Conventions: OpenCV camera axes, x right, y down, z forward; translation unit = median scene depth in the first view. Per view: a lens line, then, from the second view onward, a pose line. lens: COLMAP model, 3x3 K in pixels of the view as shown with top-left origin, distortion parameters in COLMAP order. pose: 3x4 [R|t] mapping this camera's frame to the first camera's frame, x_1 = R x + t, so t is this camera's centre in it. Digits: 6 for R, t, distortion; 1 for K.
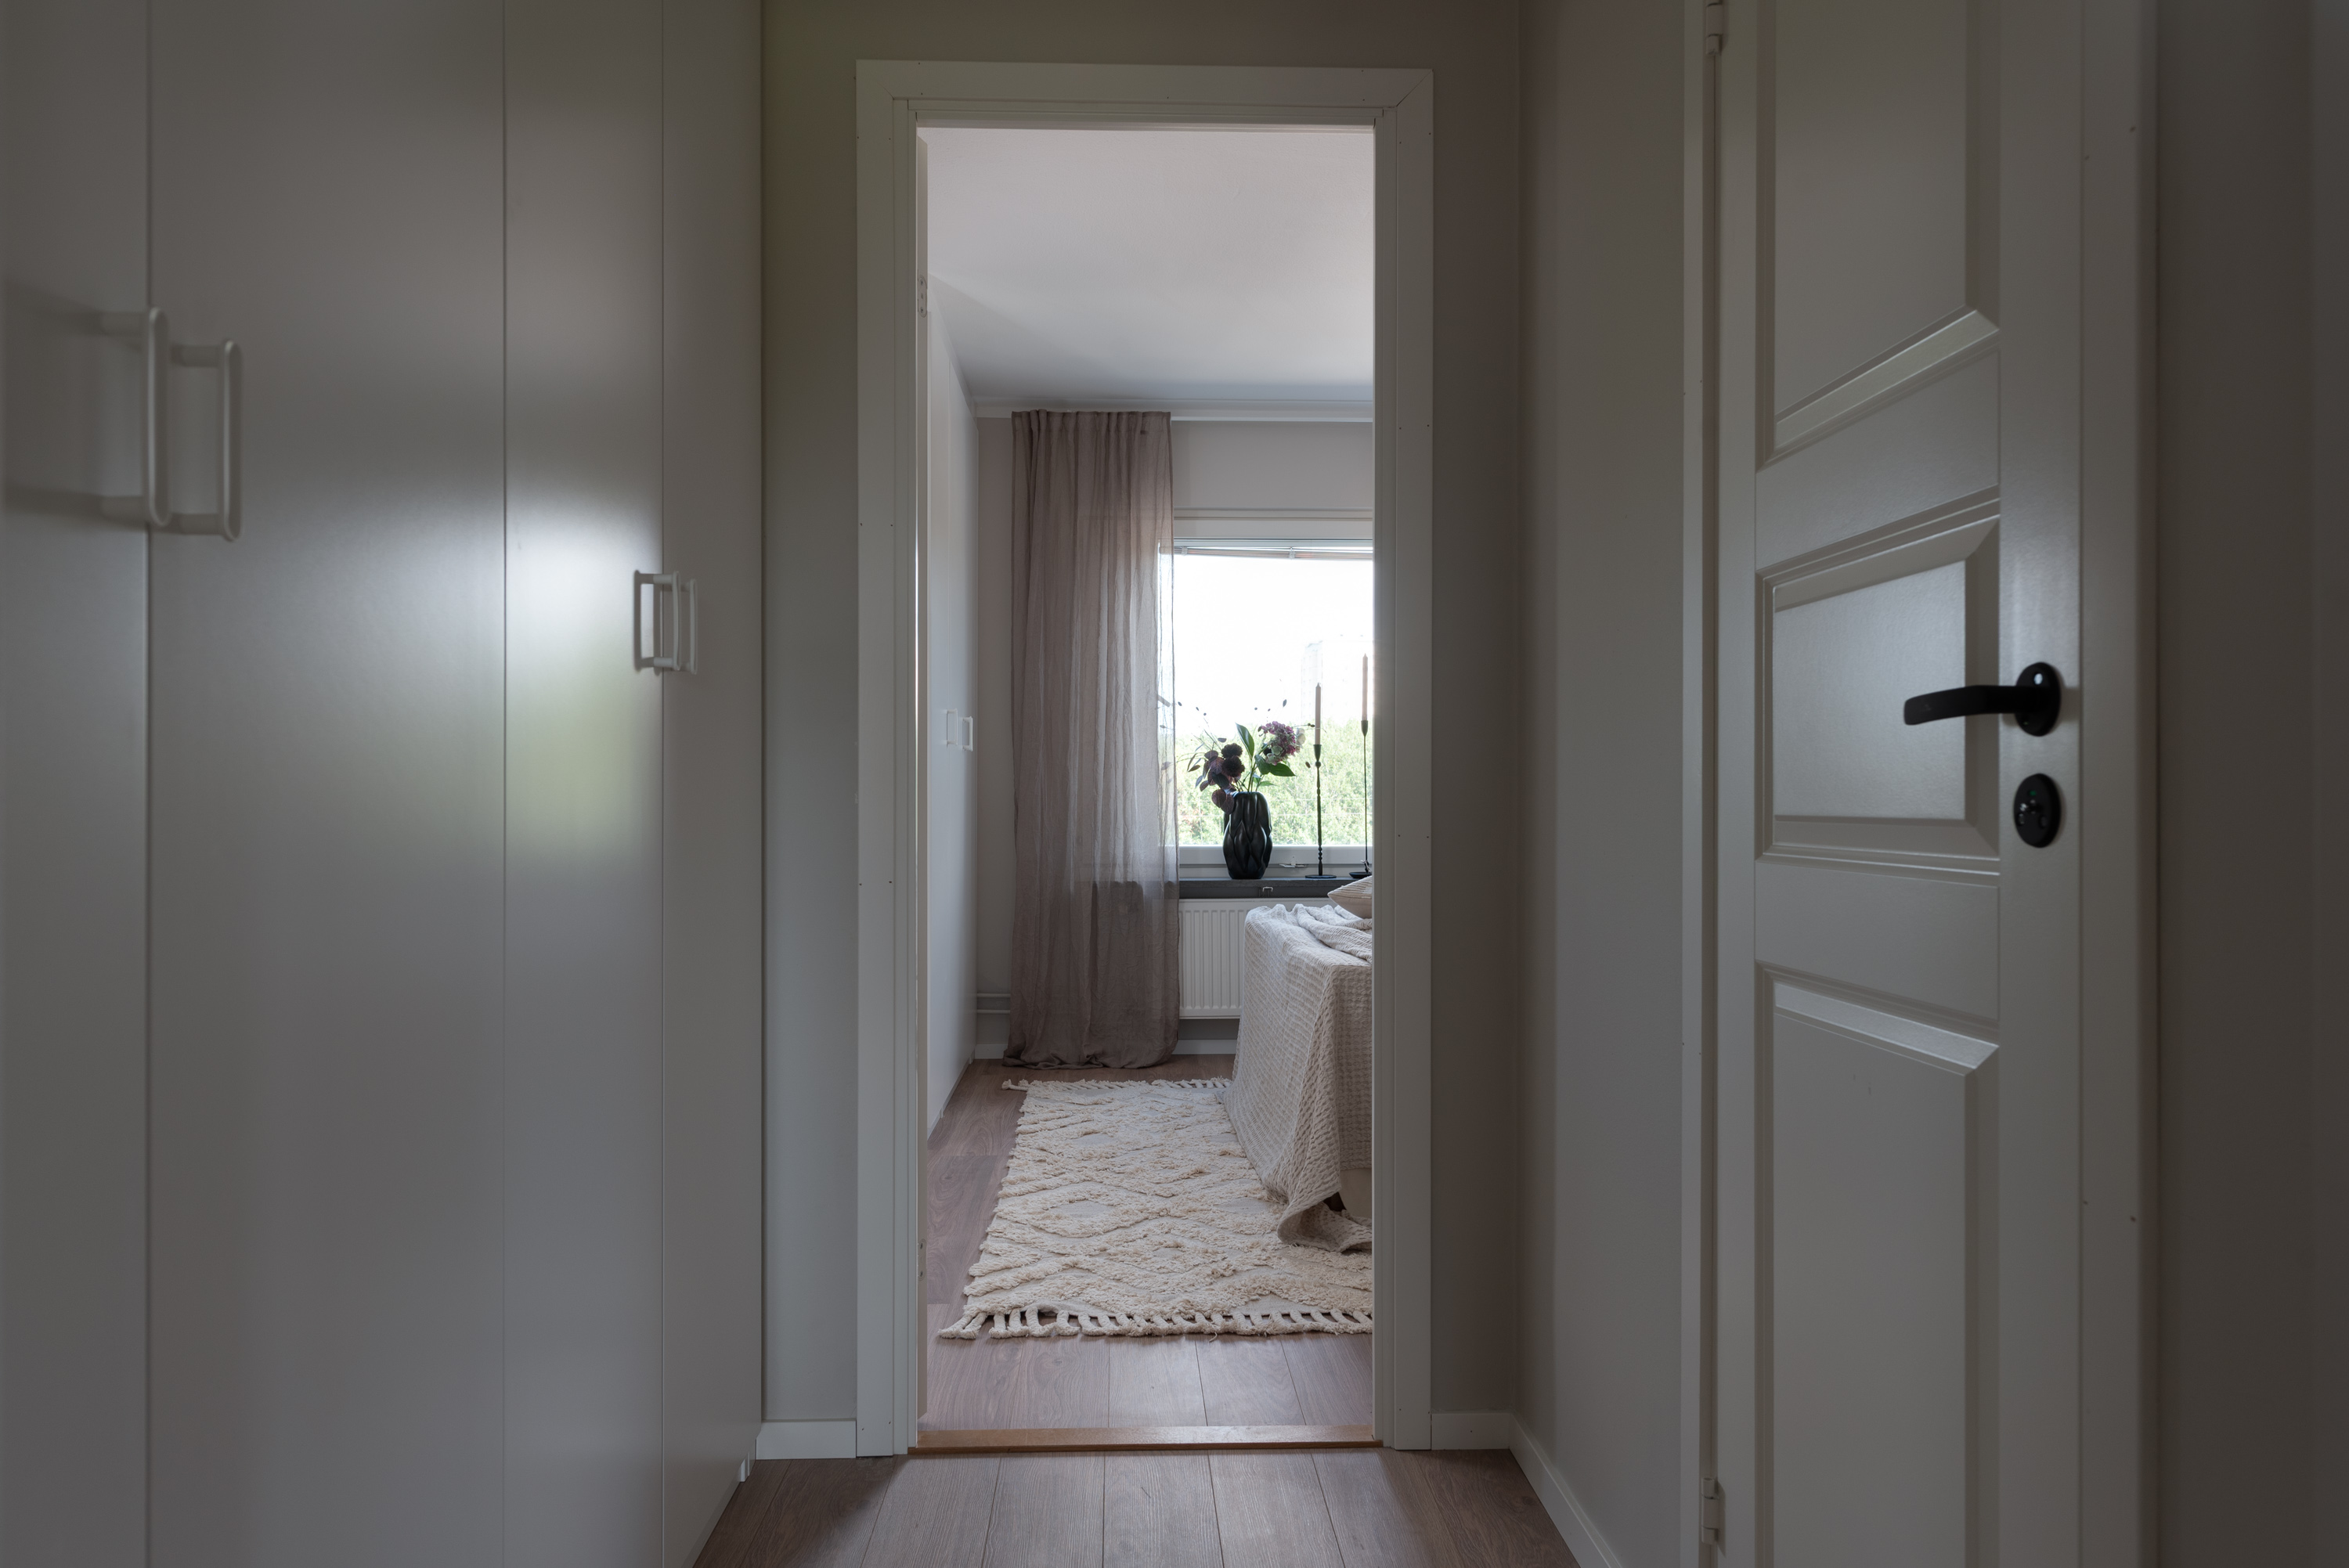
lens RADIAL K [[1636.5, 0, 1176.1], [0, 1636.5, 790.7], [0, 0, 1]] dist [-0.000335, -0.000672]
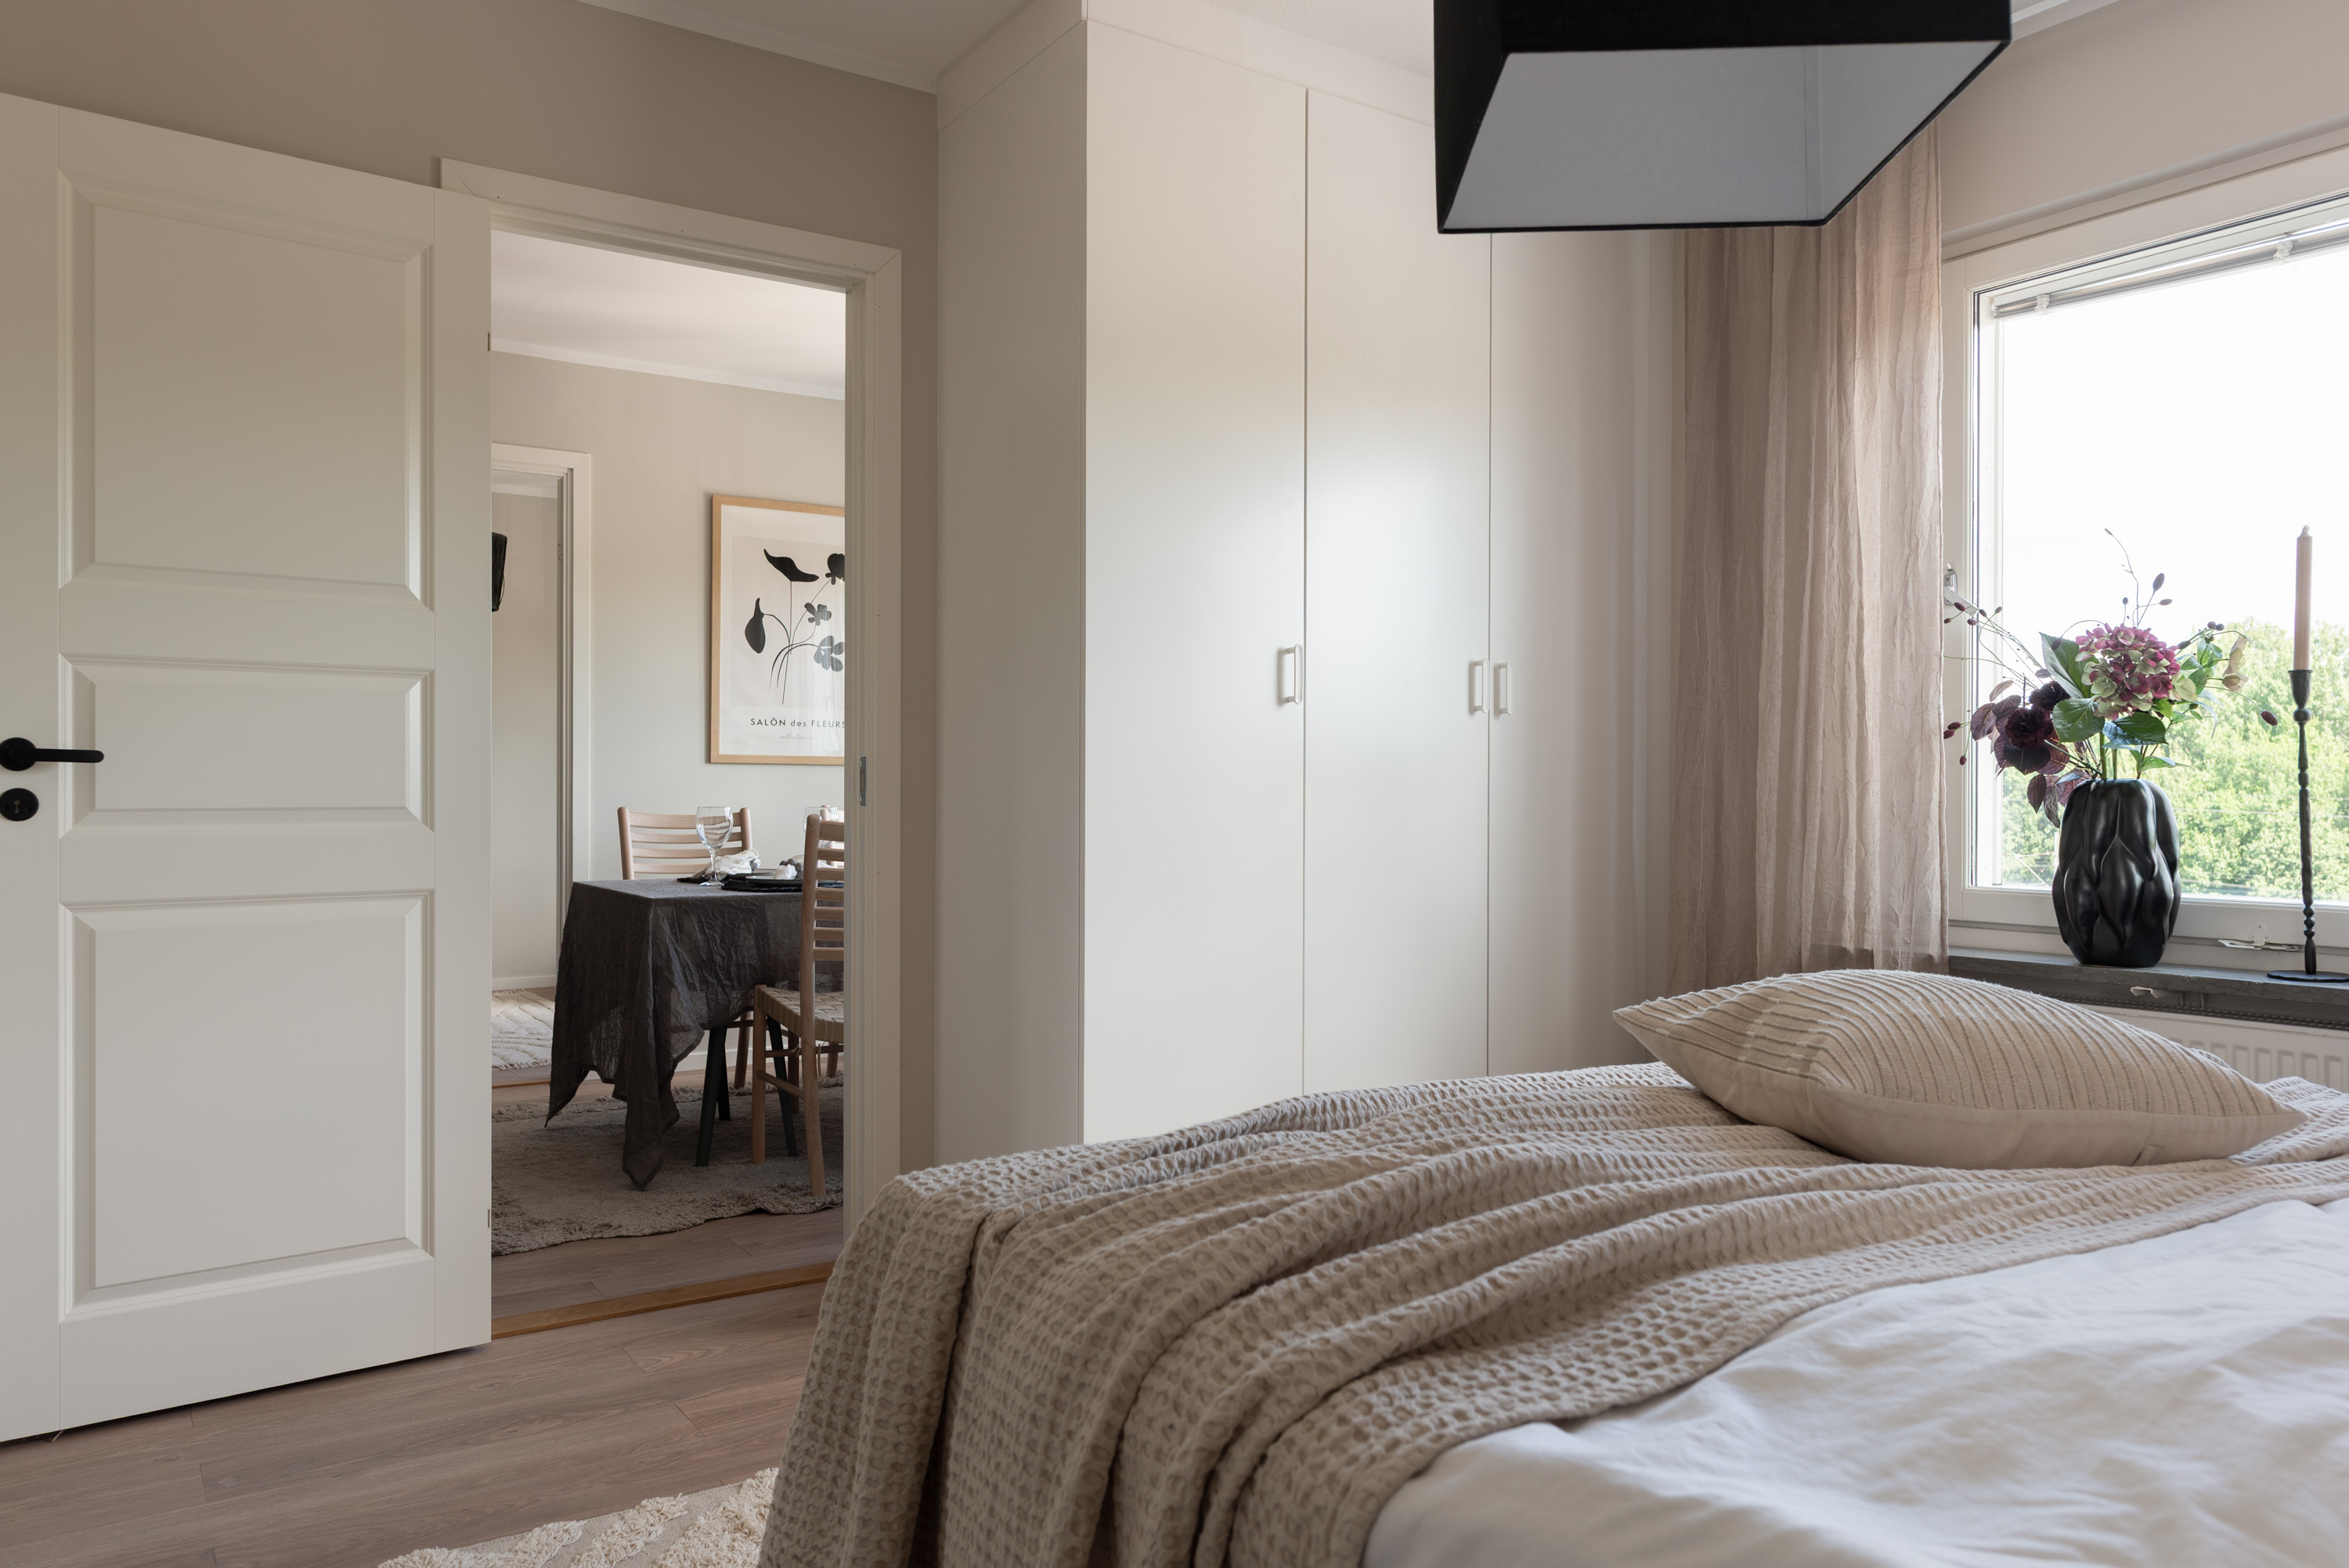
lens RADIAL K [[1614.7, 0, 1173.9], [0, 1614.7, 782.4], [0, 0, 1]] dist [0.024662, -0.000577]
pose [[0.523831, -0.001247, -0.851821, 0.306781], [-0.002495, 0.999992, -0.002999, 0.003642], [0.851819, 0.003696, 0.523824, 0.531105]]
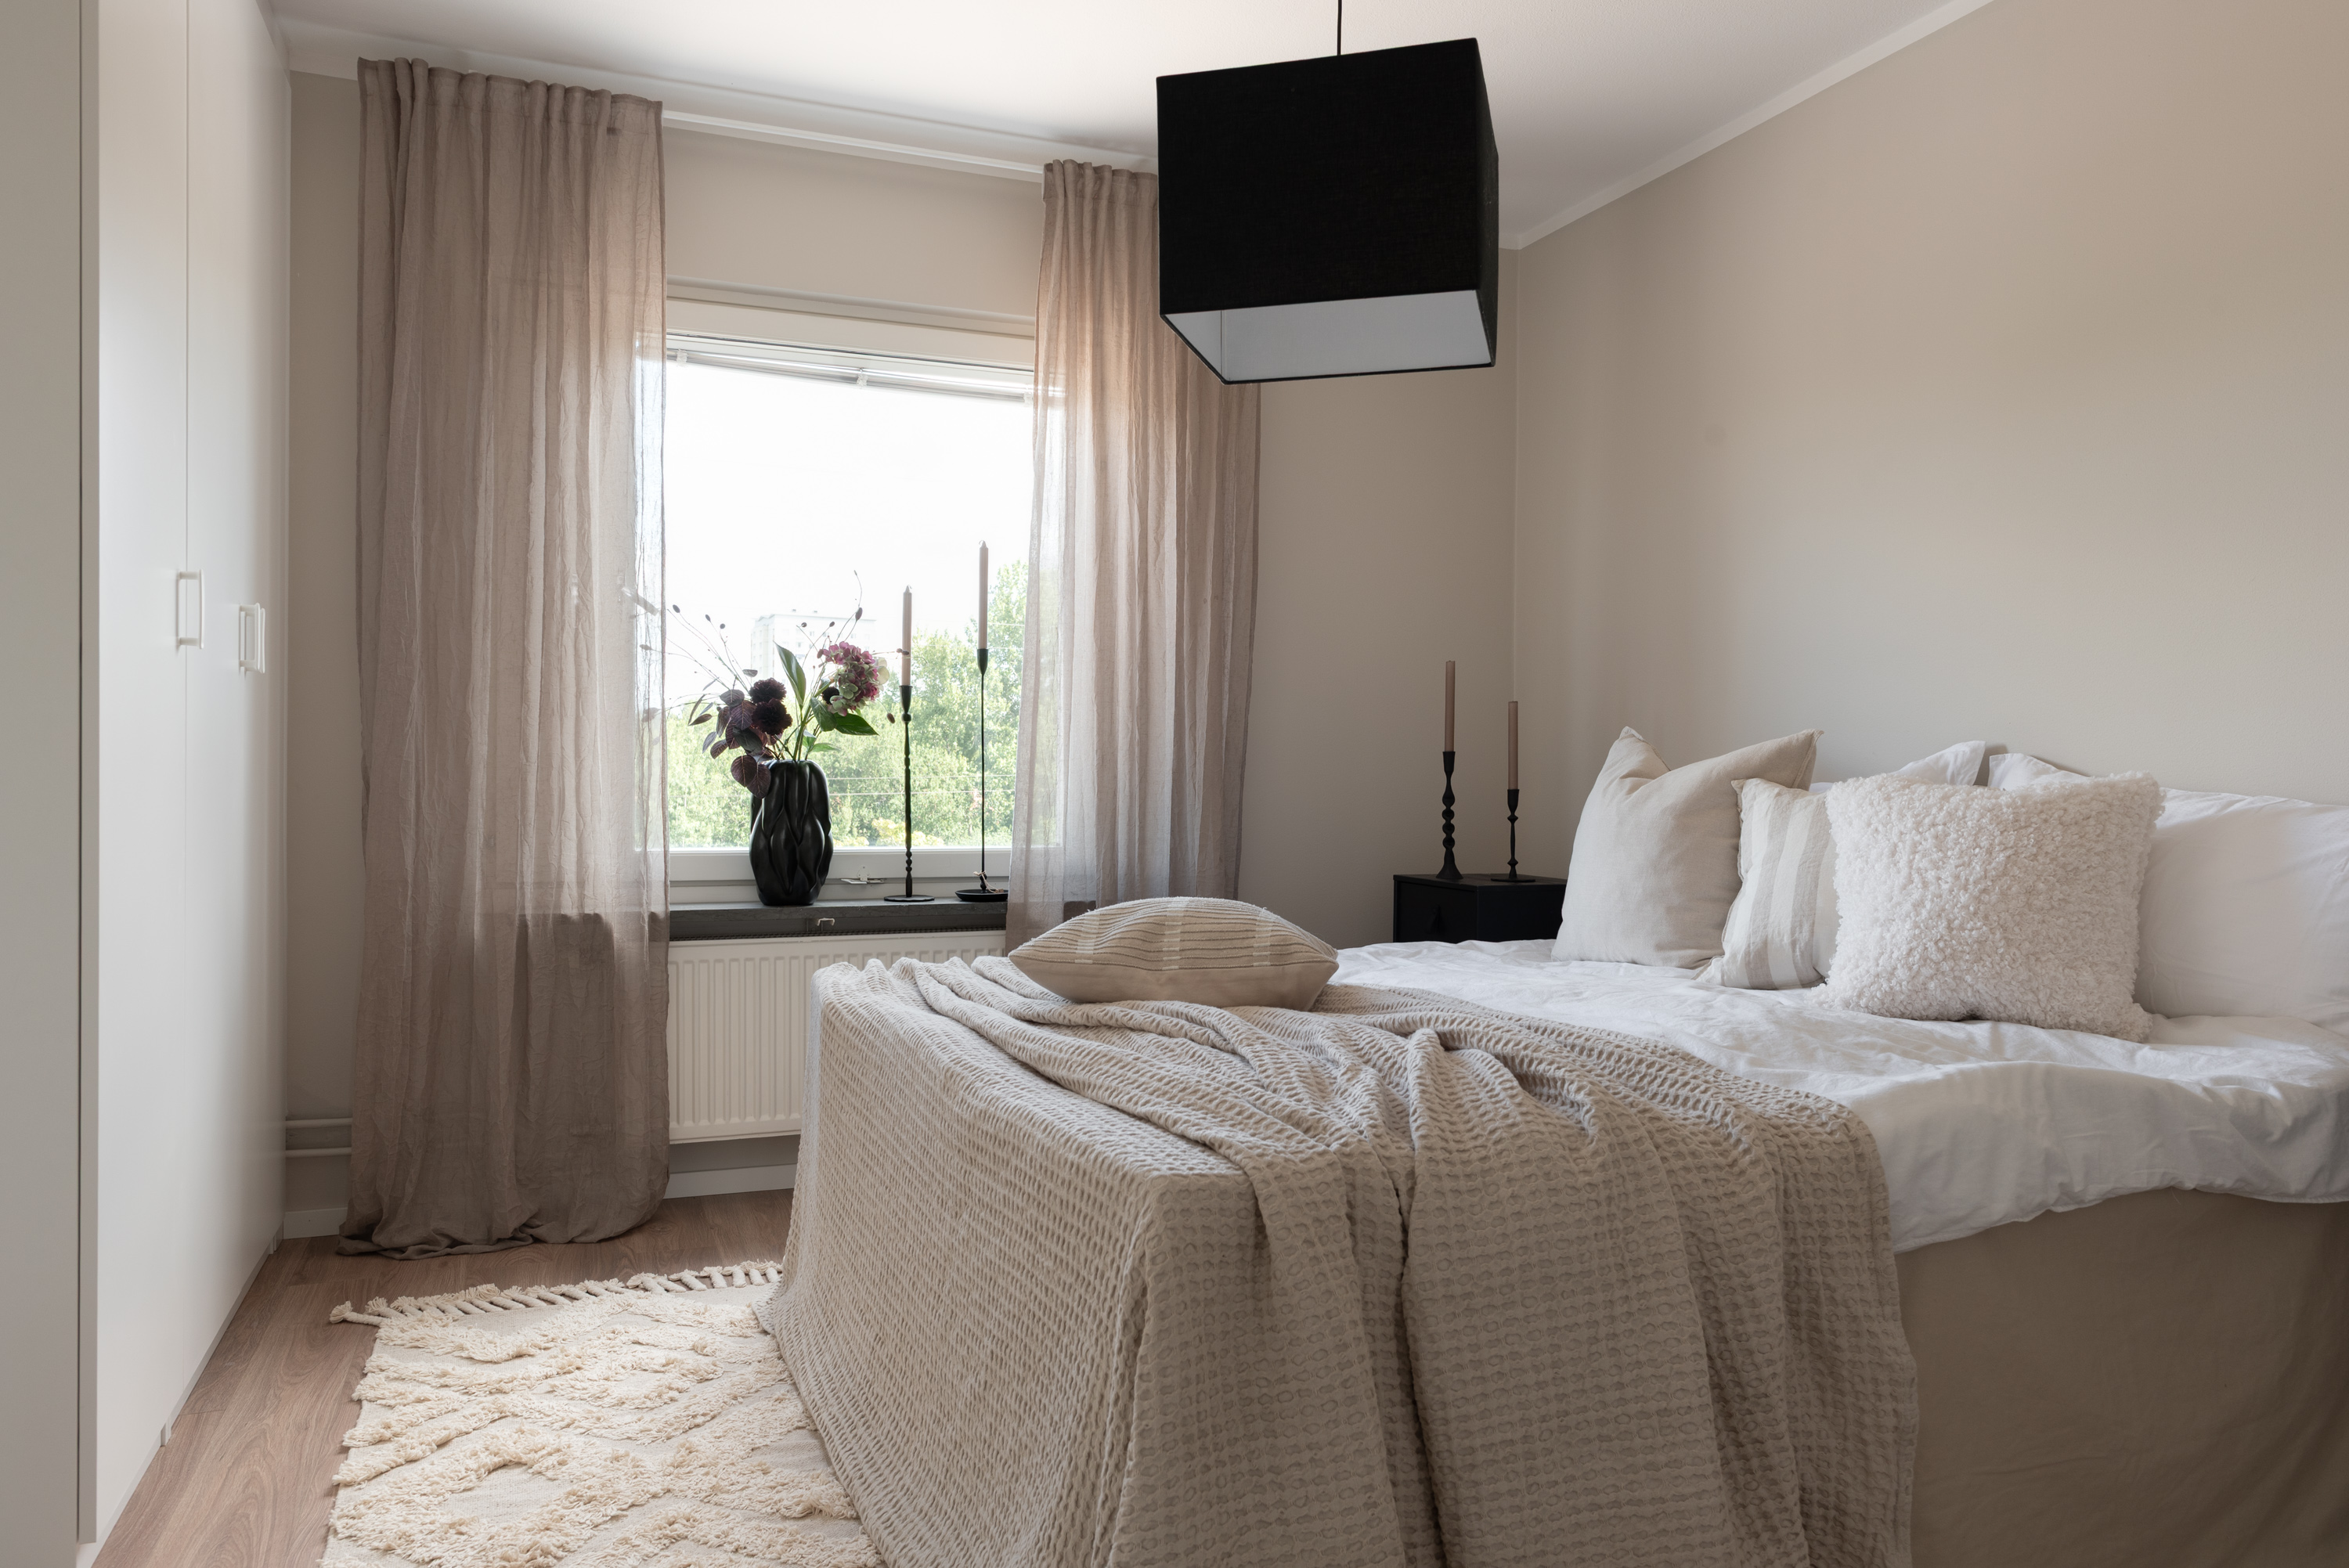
lens RADIAL K [[1614.7, 0, 1133.6], [0, 1614.7, 794.5], [0, 0, 1]] dist [0.024662, -0.000577]
pose [[0.951235, 0.005062, 0.308425, -0.020916], [-0.009377, 0.999878, 0.012510, 0.004682], [-0.308323, -0.014792, 0.951167, 0.398823]]
